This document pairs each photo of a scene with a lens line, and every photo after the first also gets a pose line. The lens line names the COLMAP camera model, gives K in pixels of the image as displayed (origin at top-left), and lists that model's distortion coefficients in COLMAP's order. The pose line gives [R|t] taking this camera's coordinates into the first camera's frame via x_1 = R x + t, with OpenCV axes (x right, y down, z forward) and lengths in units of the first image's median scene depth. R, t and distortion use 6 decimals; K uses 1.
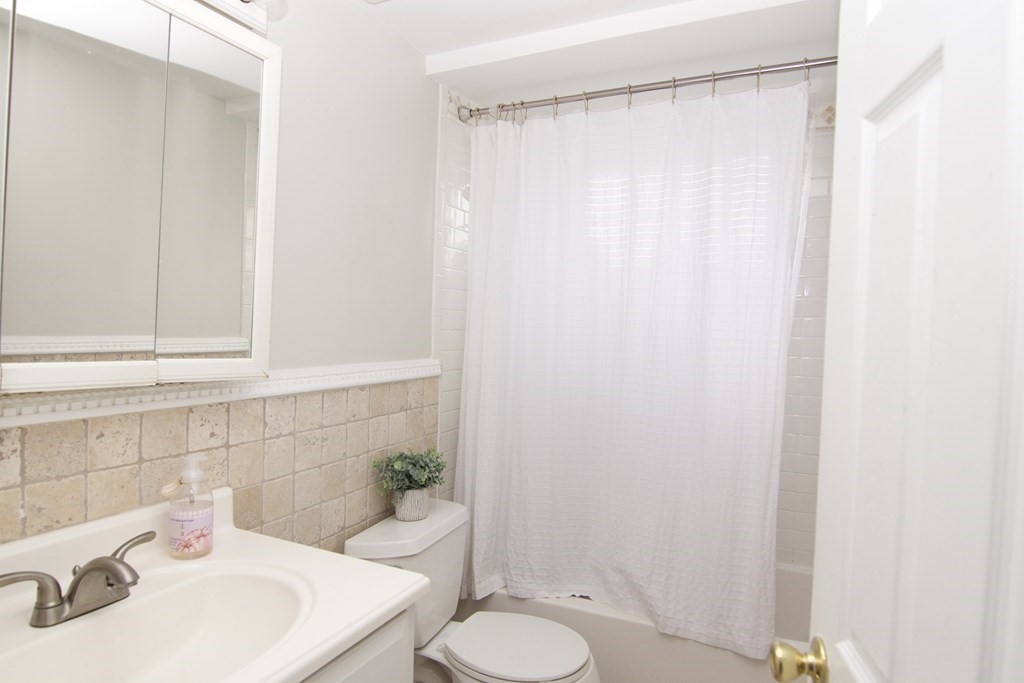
lens RADIAL K [[620.0, 0, 505.0], [0, 620.0, 343.1], [0, 0, 1]] dist [-0.000798, -0.017452]
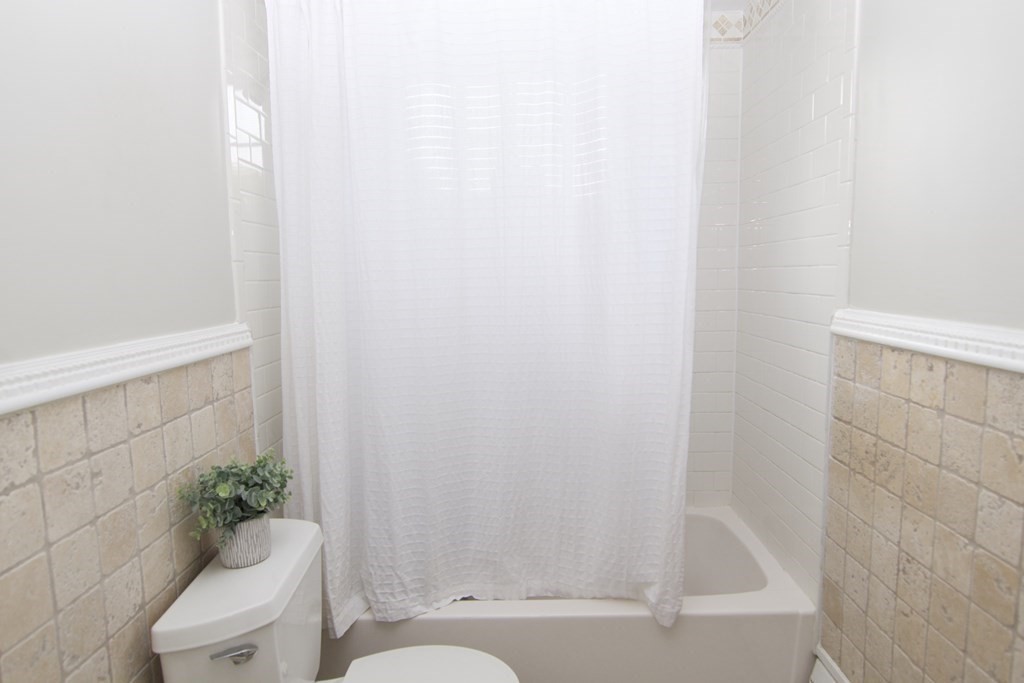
lens RADIAL K [[620.0, 0, 505.0], [0, 620.0, 343.1], [0, 0, 1]] dist [-0.000798, -0.017452]
pose [[0.917404, -0.082293, 0.389354, -0.140806], [0.048628, 0.994235, 0.095561, -0.005585], [-0.394974, -0.068735, 0.916117, 0.293773]]
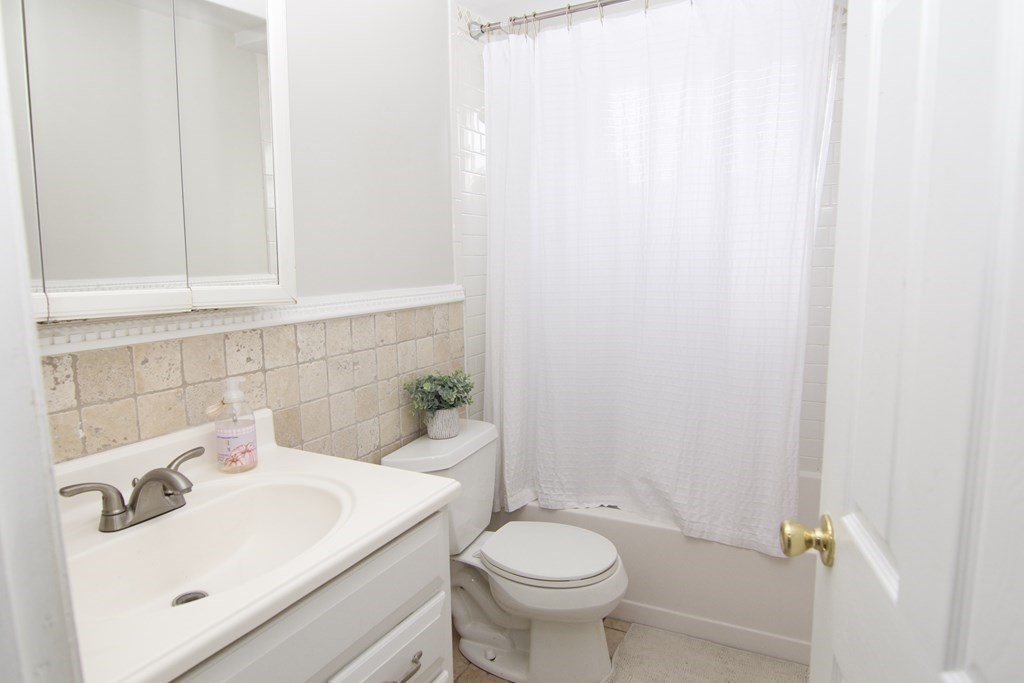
lens RADIAL K [[620.0, 0, 505.0], [0, 620.0, 343.1], [0, 0, 1]] dist [-0.000798, -0.017452]
pose [[0.998054, -0.039764, -0.048036, 0.009897], [0.044660, 0.993407, 0.105587, 0.021117], [0.043521, -0.107527, 0.993249, -0.017024]]
